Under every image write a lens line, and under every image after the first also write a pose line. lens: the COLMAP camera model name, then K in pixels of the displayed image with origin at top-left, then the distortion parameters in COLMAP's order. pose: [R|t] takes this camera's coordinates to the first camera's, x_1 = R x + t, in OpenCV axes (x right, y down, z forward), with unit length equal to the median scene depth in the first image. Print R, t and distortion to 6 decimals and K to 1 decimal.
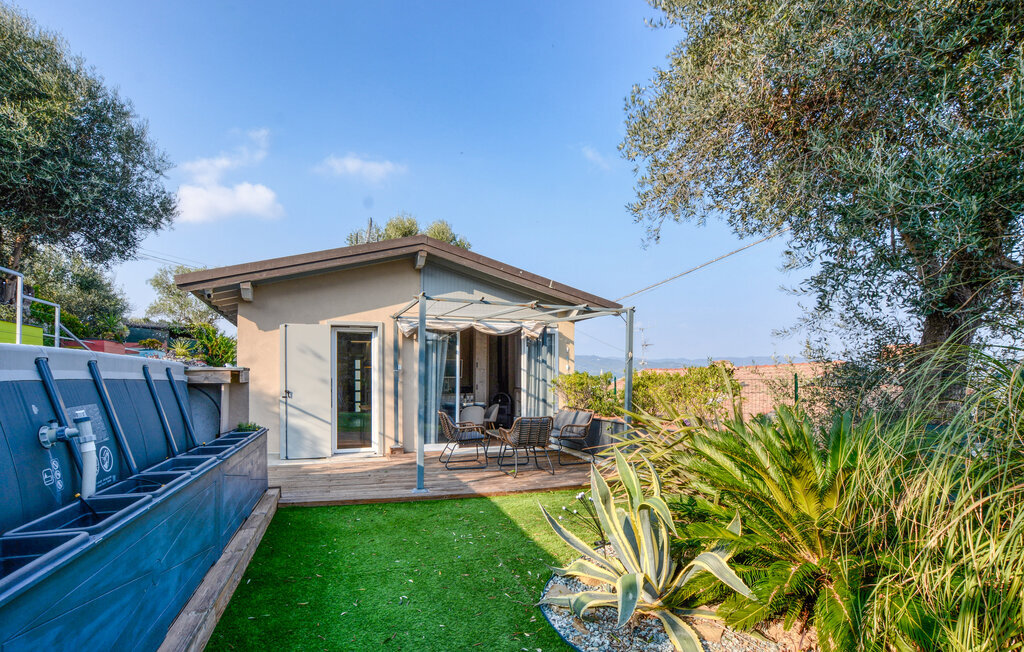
lens RADIAL K [[483.5, 0, 515.1], [0, 483.5, 395.6], [0, 0, 1]] dist [-0.029632, 0.000269]
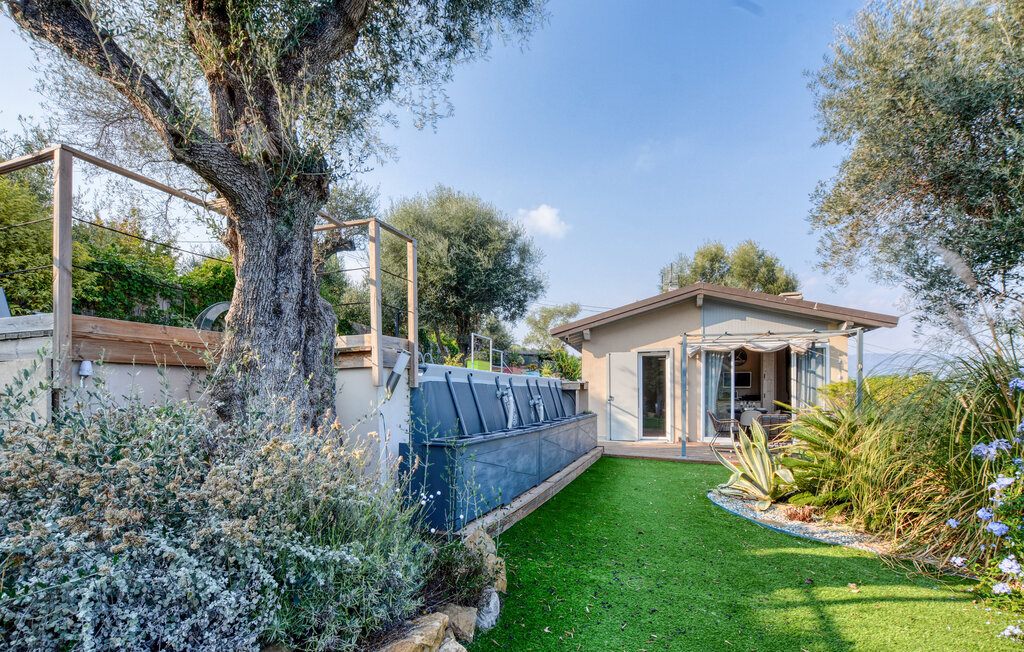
lens RADIAL K [[453.1, 0, 515.4], [0, 453.1, 345.8], [0, 0, 1]] dist [-0.030265, -0.000239]
pose [[0.785931, -0.062659, -0.615131, 0.174159], [-0.019547, 0.991837, -0.126006, 0.017727], [0.618005, 0.111056, 0.778291, -0.311600]]
